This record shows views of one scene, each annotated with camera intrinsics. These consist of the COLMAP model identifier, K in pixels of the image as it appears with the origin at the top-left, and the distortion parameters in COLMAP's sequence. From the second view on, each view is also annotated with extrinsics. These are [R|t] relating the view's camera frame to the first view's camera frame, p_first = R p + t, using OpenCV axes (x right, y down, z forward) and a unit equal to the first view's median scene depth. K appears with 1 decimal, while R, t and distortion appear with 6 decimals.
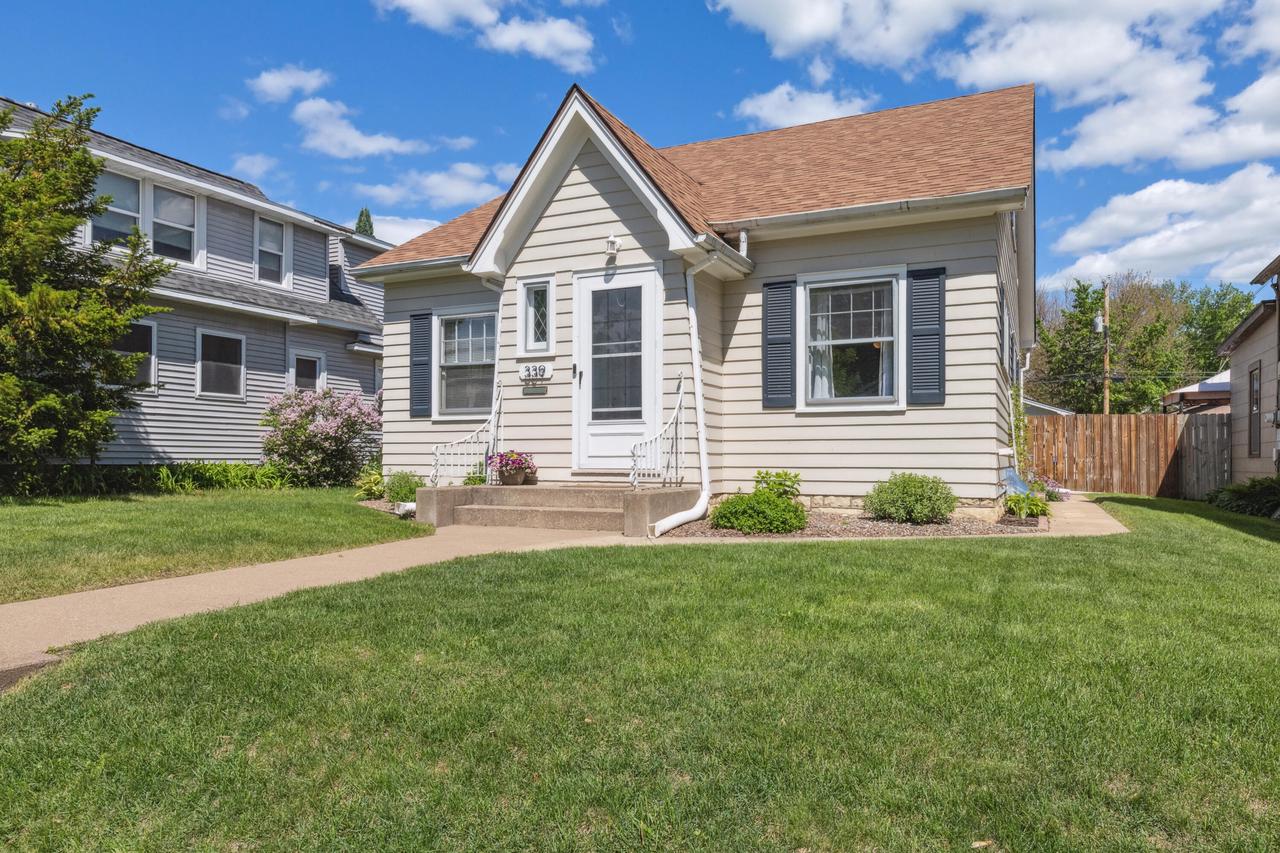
lens RADIAL K [[837.6, 0, 639.3], [0, 837.6, 434.4], [0, 0, 1]] dist [-0.005619, 0.000416]
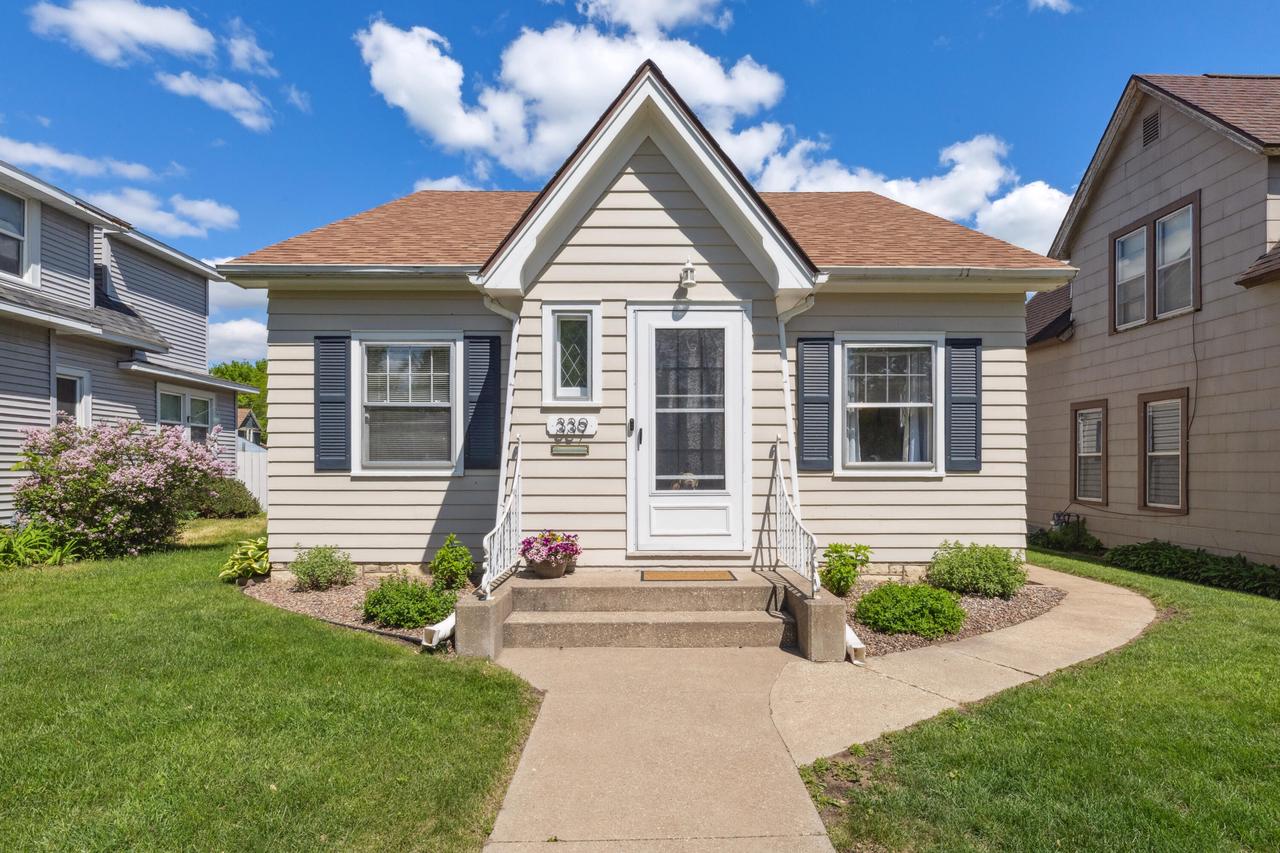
lens RADIAL K [[627.5, 0, 645.3], [0, 627.5, 459.0], [0, 0, 1]] dist [-0.002651, -0.000956]
pose [[0.898550, 0.004897, 0.438845, -0.320340], [-0.010882, 0.999879, 0.011124, -0.051721], [-0.438737, -0.014771, 0.898494, 0.451977]]
